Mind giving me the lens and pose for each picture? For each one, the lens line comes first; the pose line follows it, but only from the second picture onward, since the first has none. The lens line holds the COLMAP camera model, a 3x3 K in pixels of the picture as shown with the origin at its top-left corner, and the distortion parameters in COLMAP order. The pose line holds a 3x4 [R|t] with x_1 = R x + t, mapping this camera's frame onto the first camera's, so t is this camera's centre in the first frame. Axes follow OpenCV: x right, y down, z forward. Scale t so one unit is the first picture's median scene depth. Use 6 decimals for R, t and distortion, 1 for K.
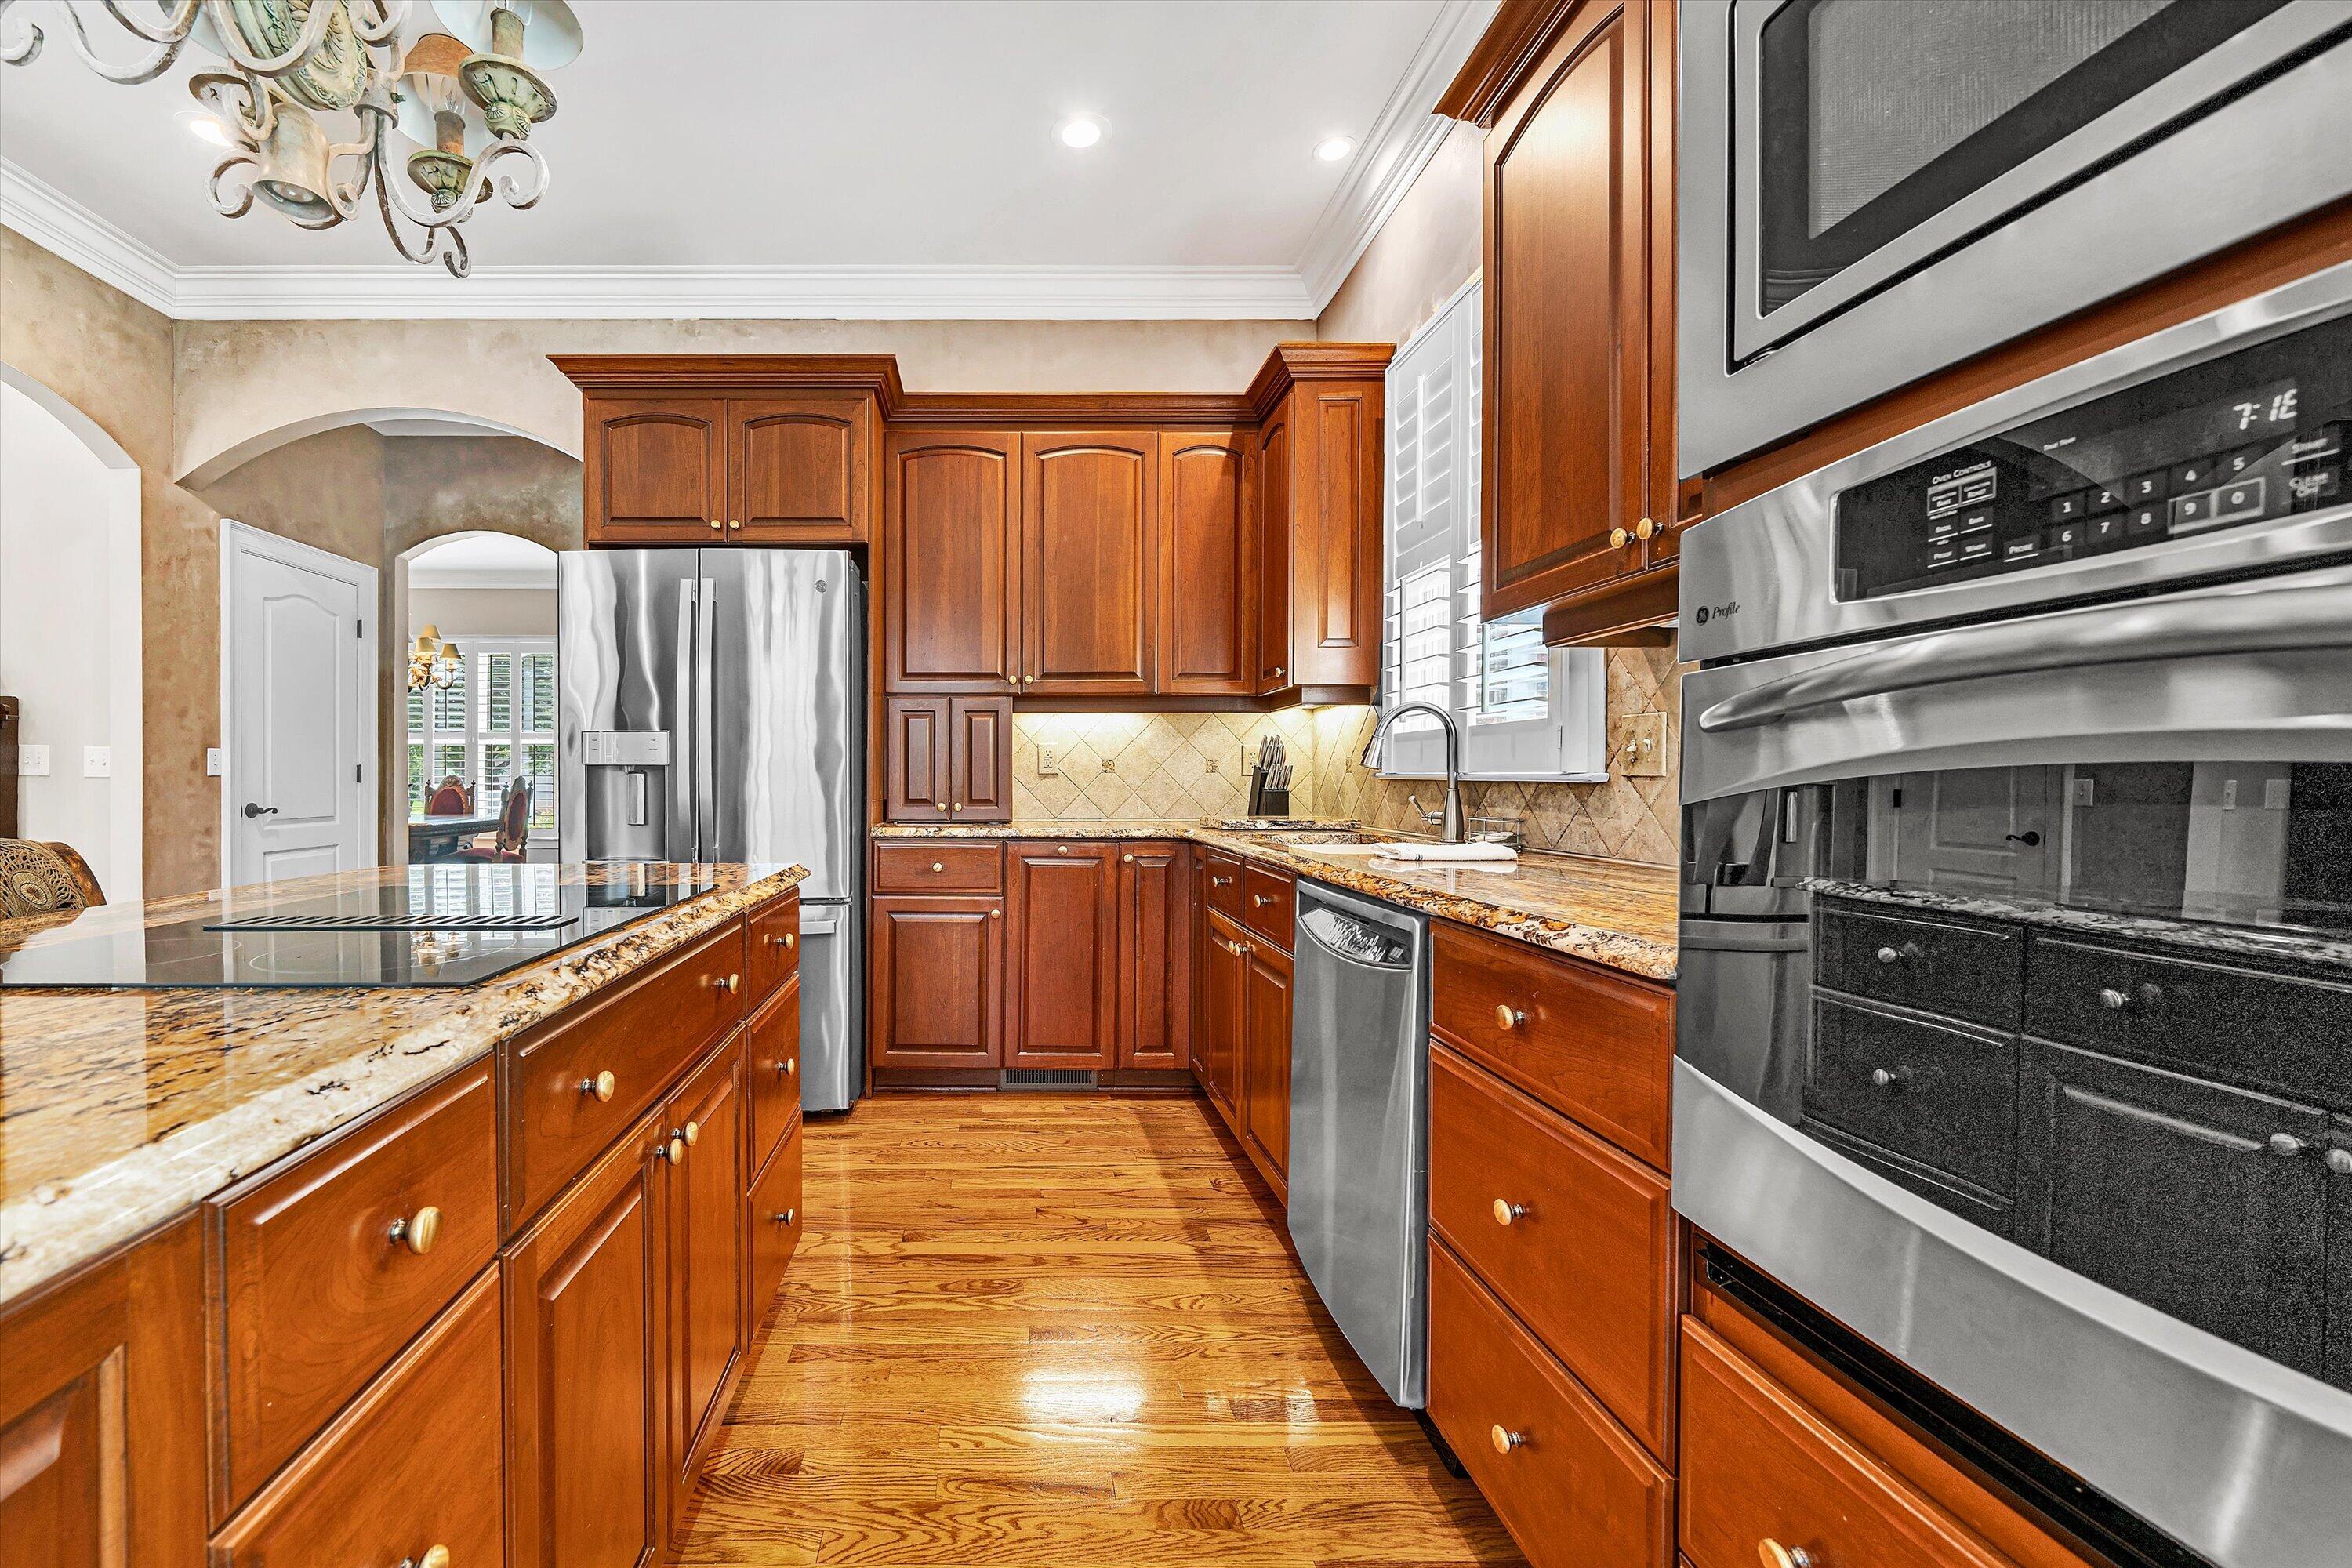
lens RADIAL K [[921.7, 0, 1023.1], [0, 921.7, 784.8], [0, 0, 1]] dist [-0.000487, 0.000068]
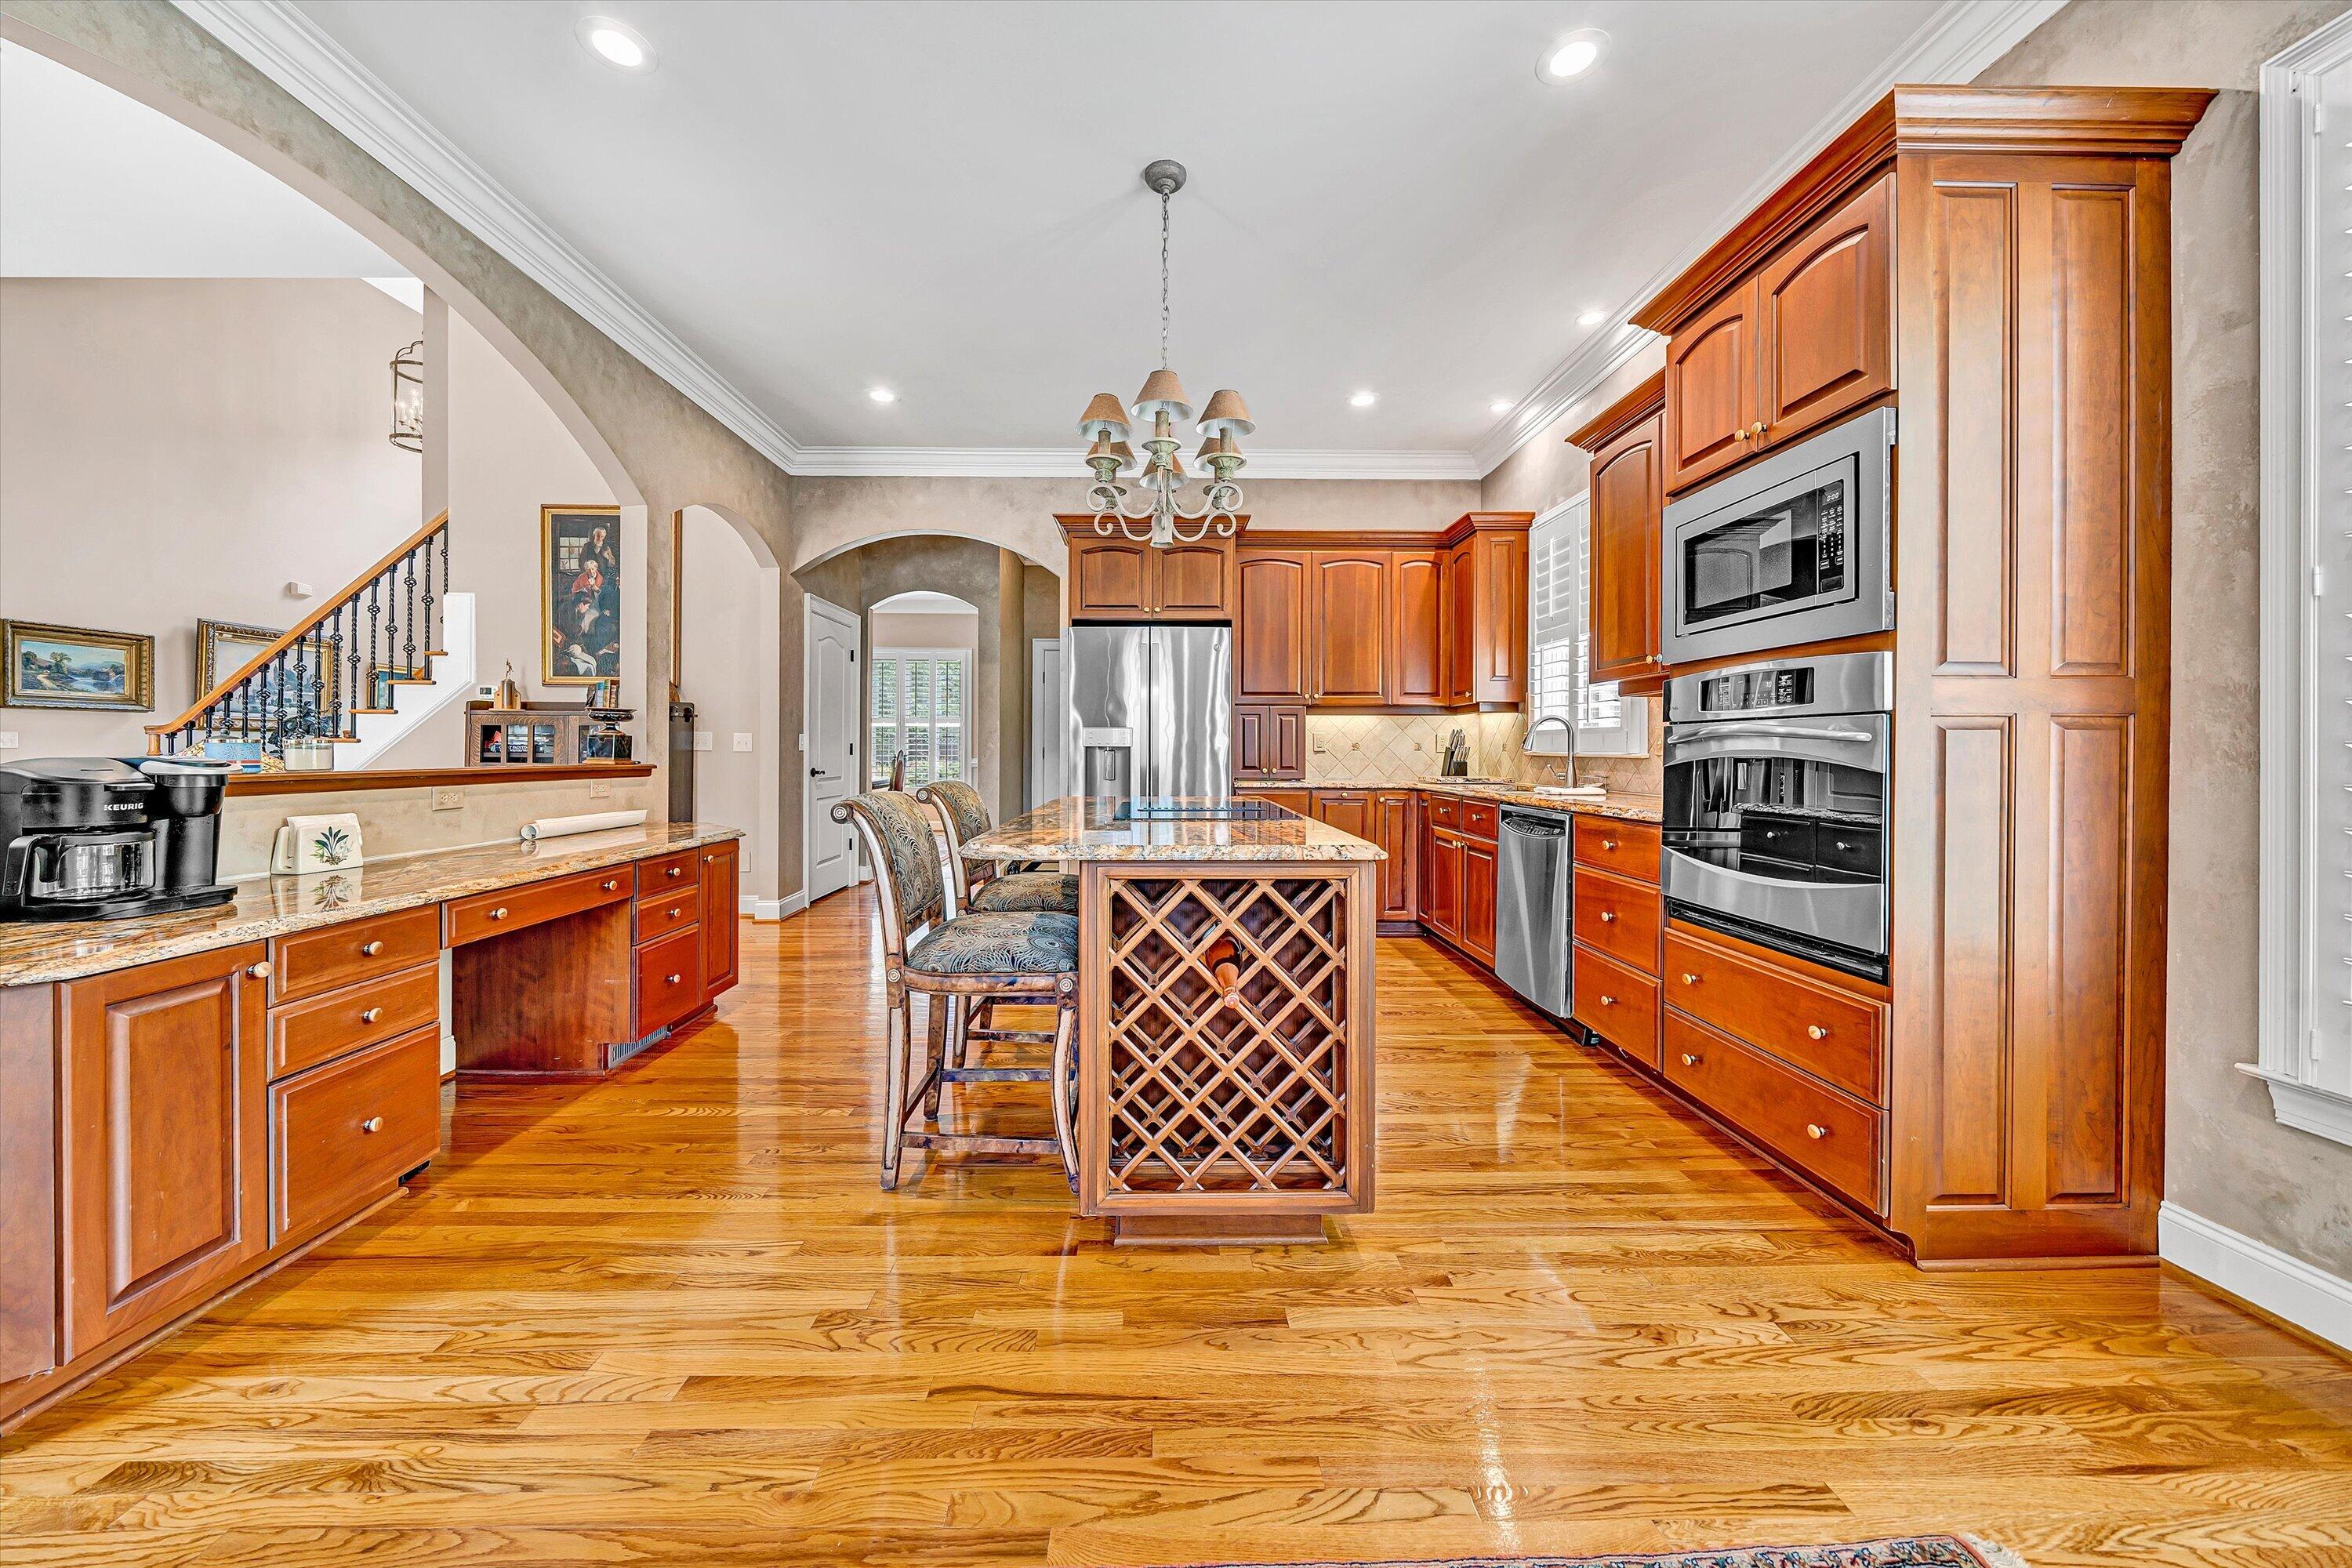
lens RADIAL K [[776.9, 0, 1171.3], [0, 776.9, 748.2], [0, 0, 1]] dist [-0.005391, -0.000006]
pose [[0.999978, 0.003490, -0.005630, -0.274915], [-0.003539, 0.999956, -0.008684, -0.004257], [0.005600, 0.008703, 0.999946, -0.478206]]
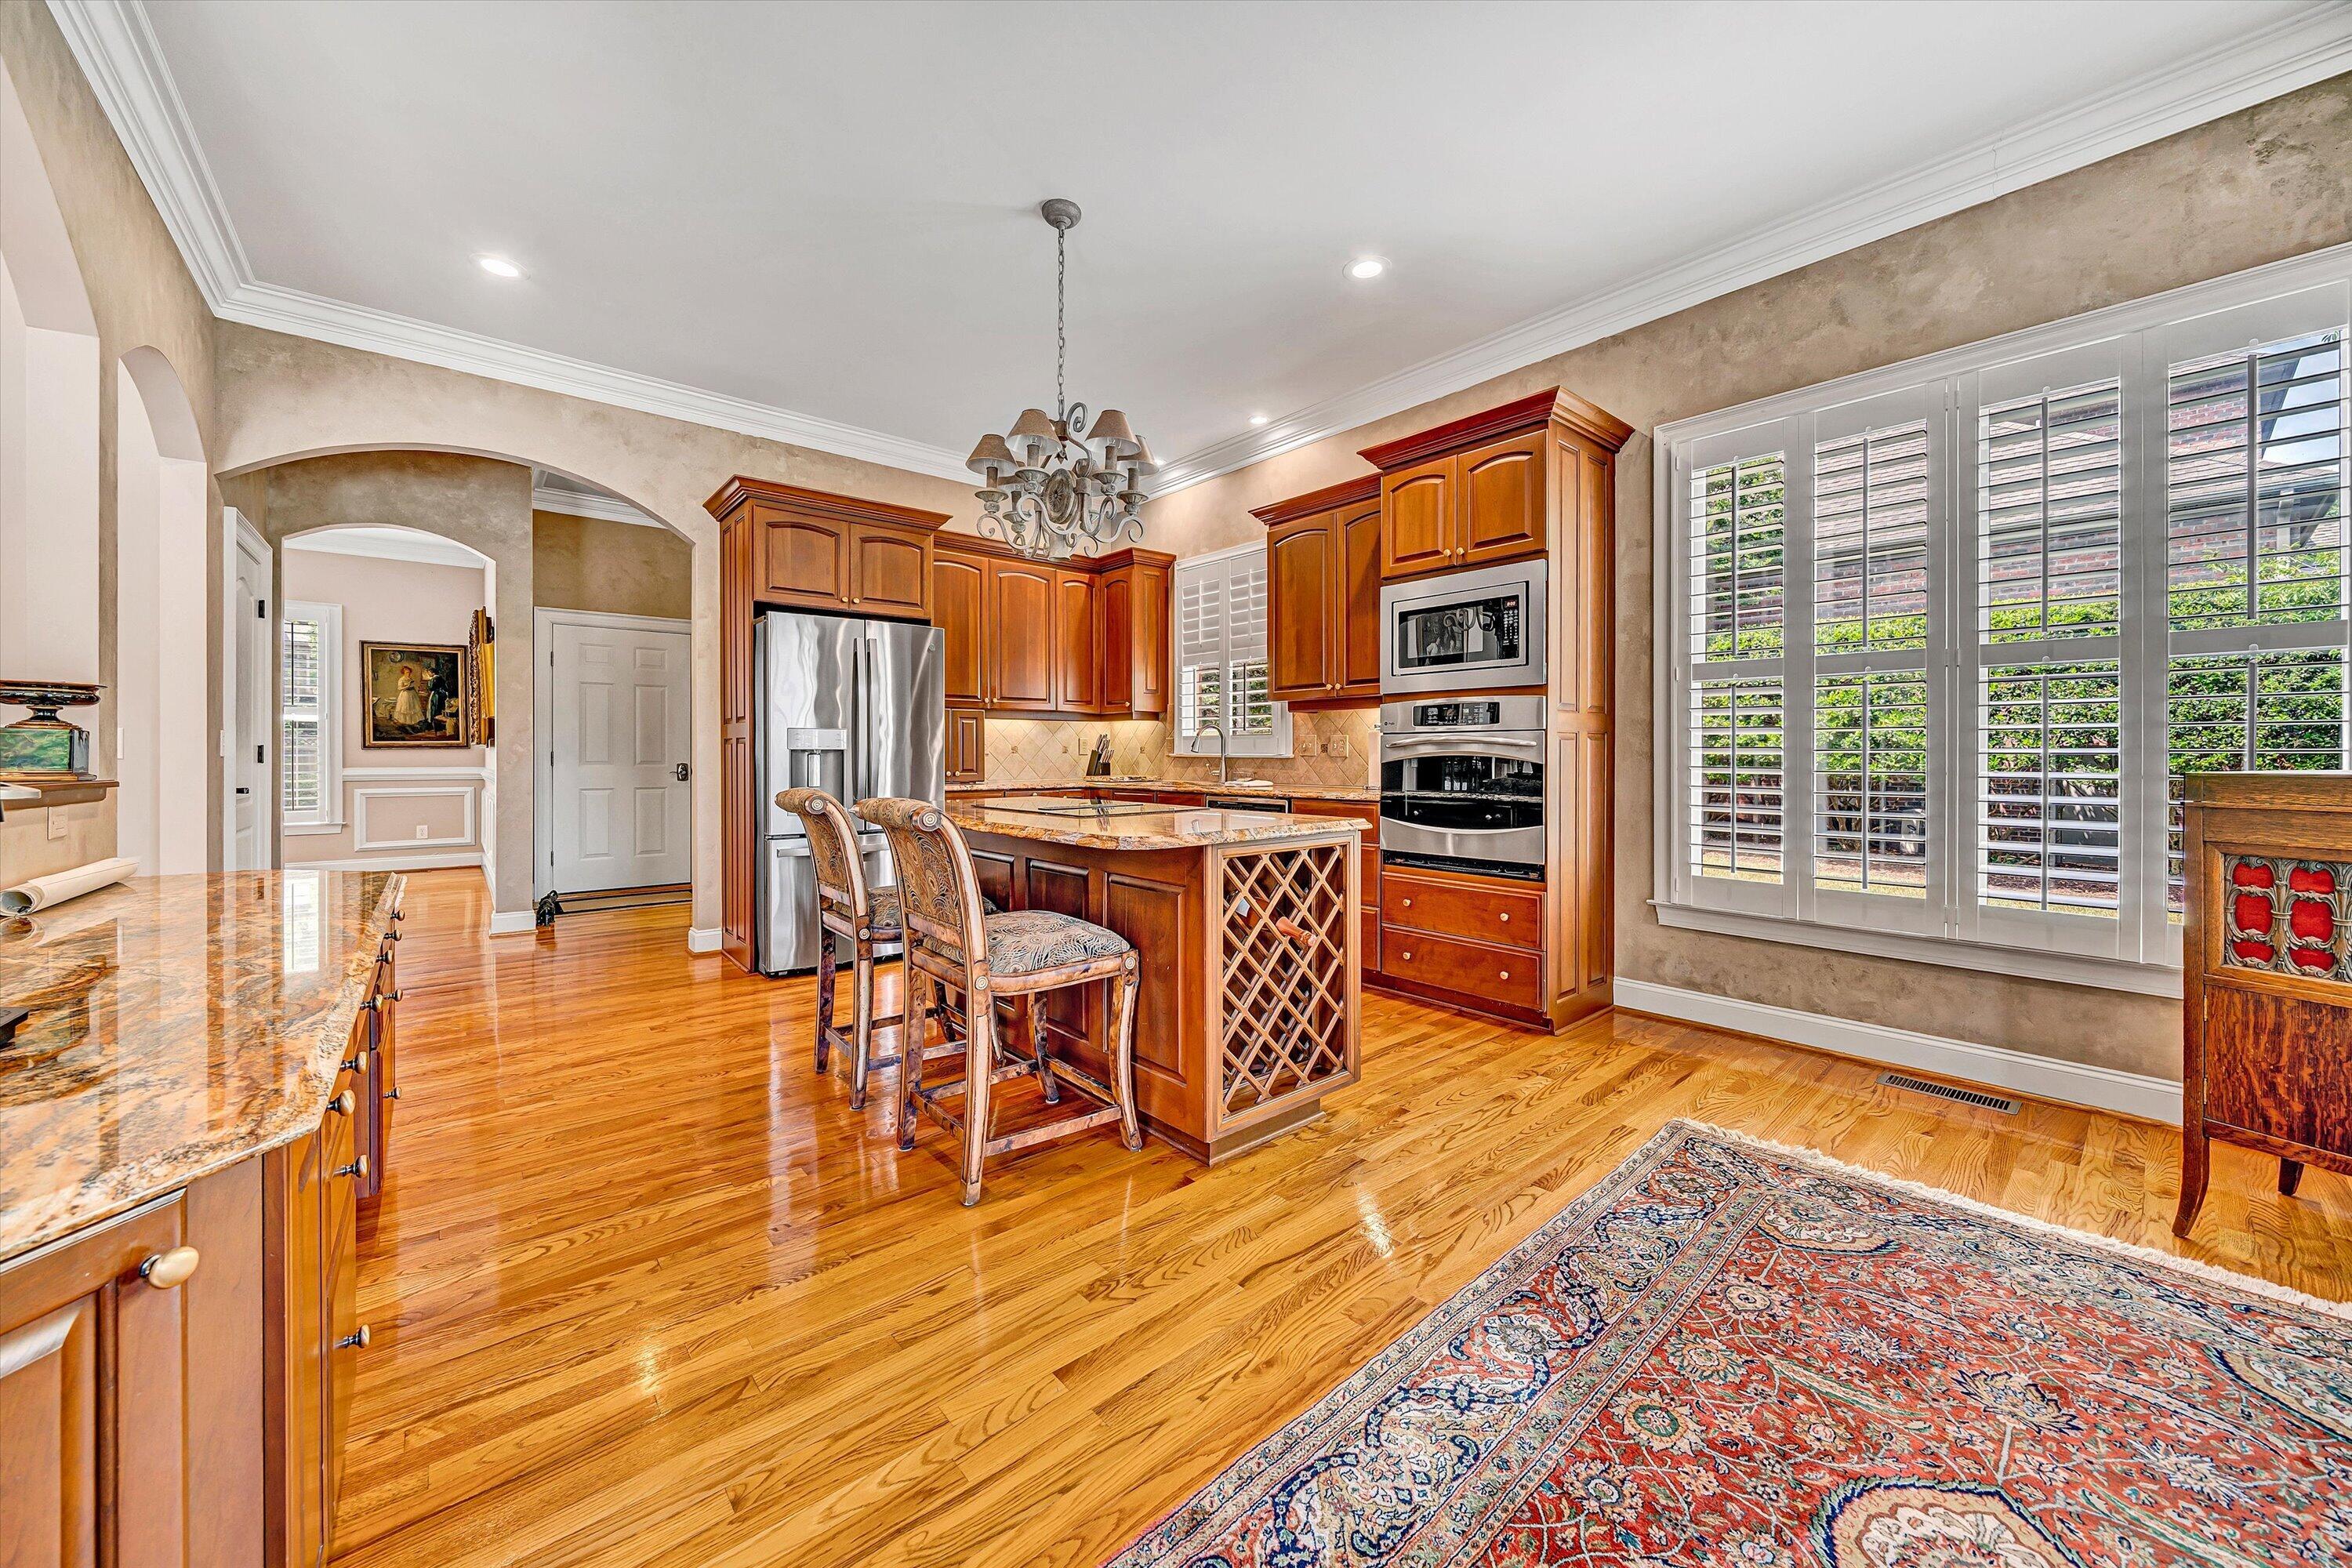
lens RADIAL K [[827.5, 0, 1126.6], [0, 827.5, 751.3], [0, 0, 1]] dist [-0.001615, -0.000035]
pose [[0.795517, 0.001639, 0.605929, -0.813446], [0.004285, 0.999956, -0.008330, -0.002813], [-0.605916, 0.009224, 0.795475, -0.443692]]
